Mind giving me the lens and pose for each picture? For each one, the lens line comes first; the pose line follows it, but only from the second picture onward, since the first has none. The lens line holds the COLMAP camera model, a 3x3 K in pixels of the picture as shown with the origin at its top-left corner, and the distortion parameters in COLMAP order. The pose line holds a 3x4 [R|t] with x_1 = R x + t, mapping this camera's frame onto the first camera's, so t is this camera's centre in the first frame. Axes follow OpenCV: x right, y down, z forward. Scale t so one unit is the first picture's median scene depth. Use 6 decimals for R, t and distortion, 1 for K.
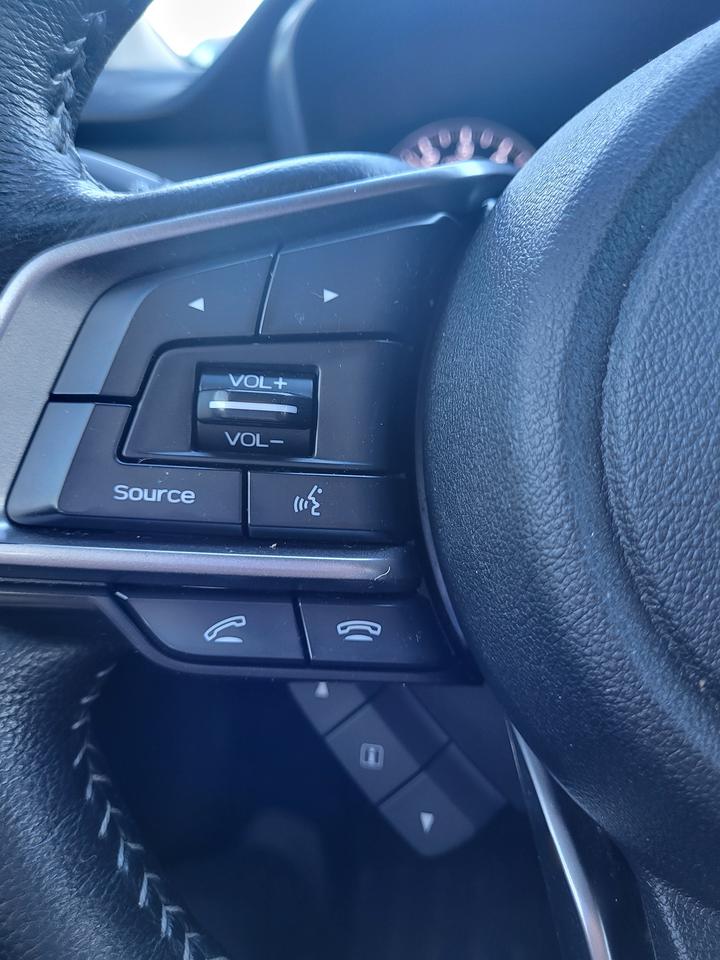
lens RADIAL K [[753.7, 0, 363.0], [0, 753.7, 476.2], [0, 0, 1]] dist [0.026124, -0.047841]
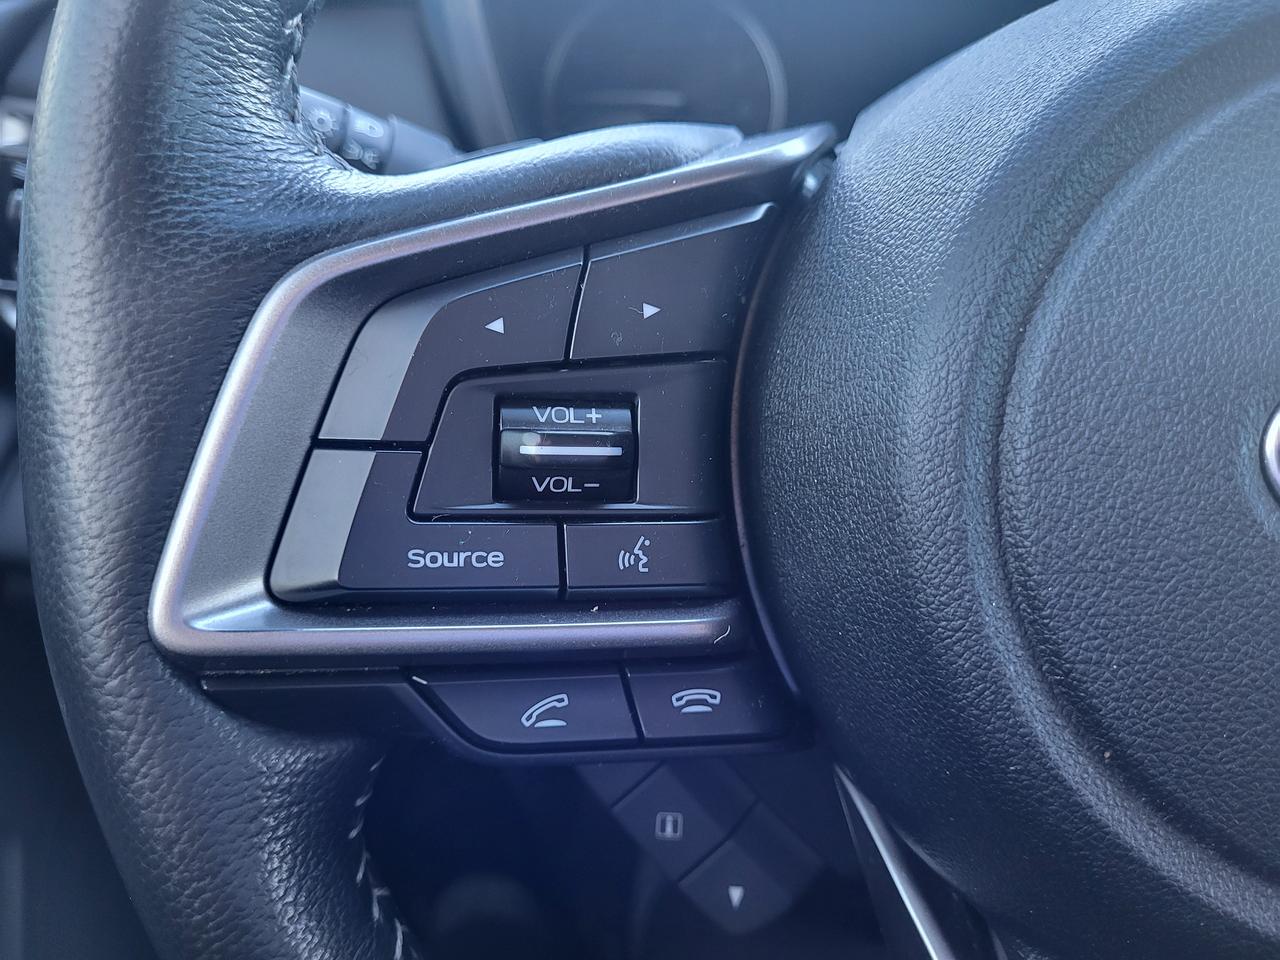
lens RADIAL K [[995.6, 0, 636.4], [0, 995.6, 473.7], [0, 0, 1]] dist [0.048563, -0.060926]
pose [[0.989333, -0.036249, 0.141093, -0.231980], [0.027191, 0.997475, 0.065605, -0.136479], [-0.143115, -0.061069, 0.987820, -0.111021]]
